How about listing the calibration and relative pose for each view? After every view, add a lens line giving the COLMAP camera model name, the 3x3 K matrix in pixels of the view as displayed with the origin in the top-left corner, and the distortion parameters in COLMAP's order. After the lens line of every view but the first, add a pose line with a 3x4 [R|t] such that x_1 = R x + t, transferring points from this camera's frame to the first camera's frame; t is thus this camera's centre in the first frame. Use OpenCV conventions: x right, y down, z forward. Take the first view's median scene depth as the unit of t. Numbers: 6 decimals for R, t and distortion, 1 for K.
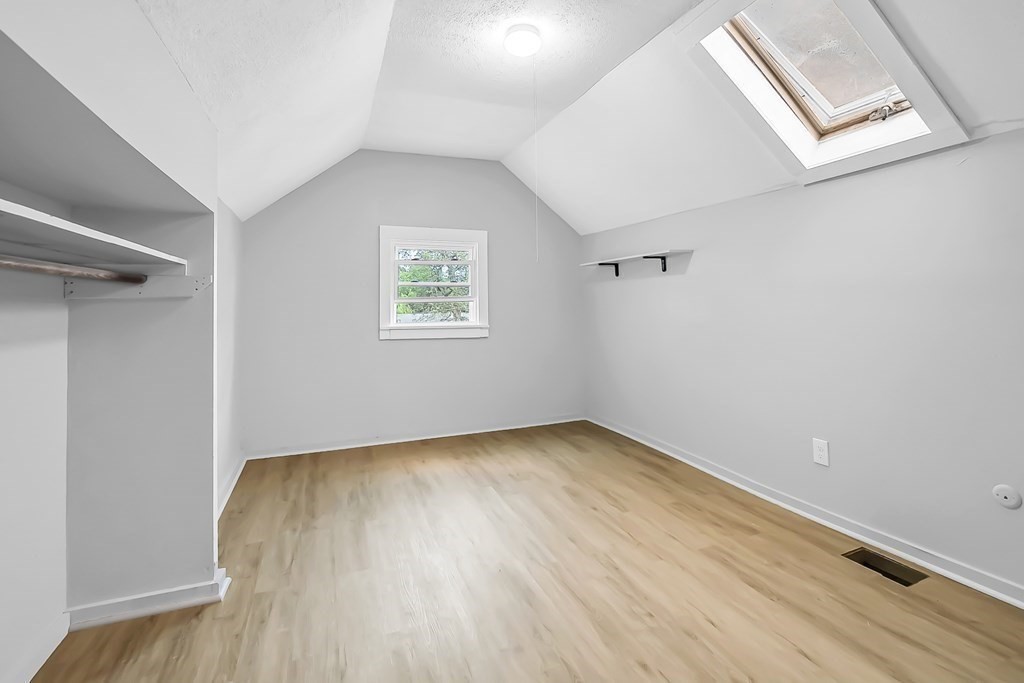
lens RADIAL K [[482.1, 0, 515.1], [0, 482.1, 297.9], [0, 0, 1]] dist [-0.000157, -0.000523]
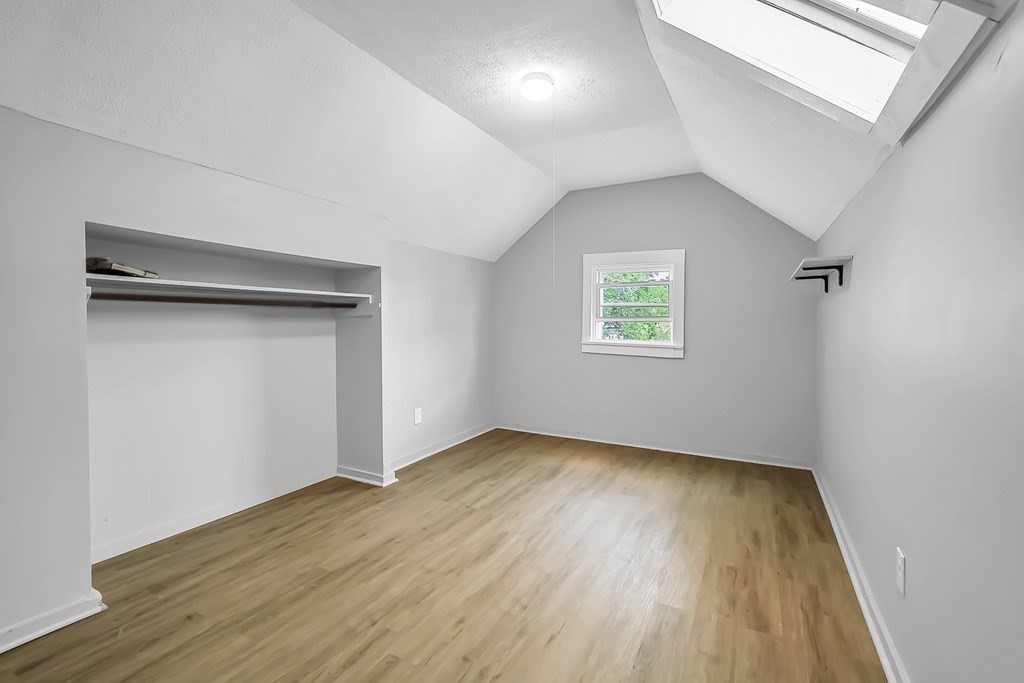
lens RADIAL K [[466.7, 0, 523.0], [0, 466.7, 341.4], [0, 0, 1]] dist [-0.000037, -0.000584]
pose [[0.643841, 0.053221, -0.763306, 0.726840], [-0.010358, 0.998093, 0.060855, -0.012075], [0.765089, -0.031275, 0.643164, 0.223276]]
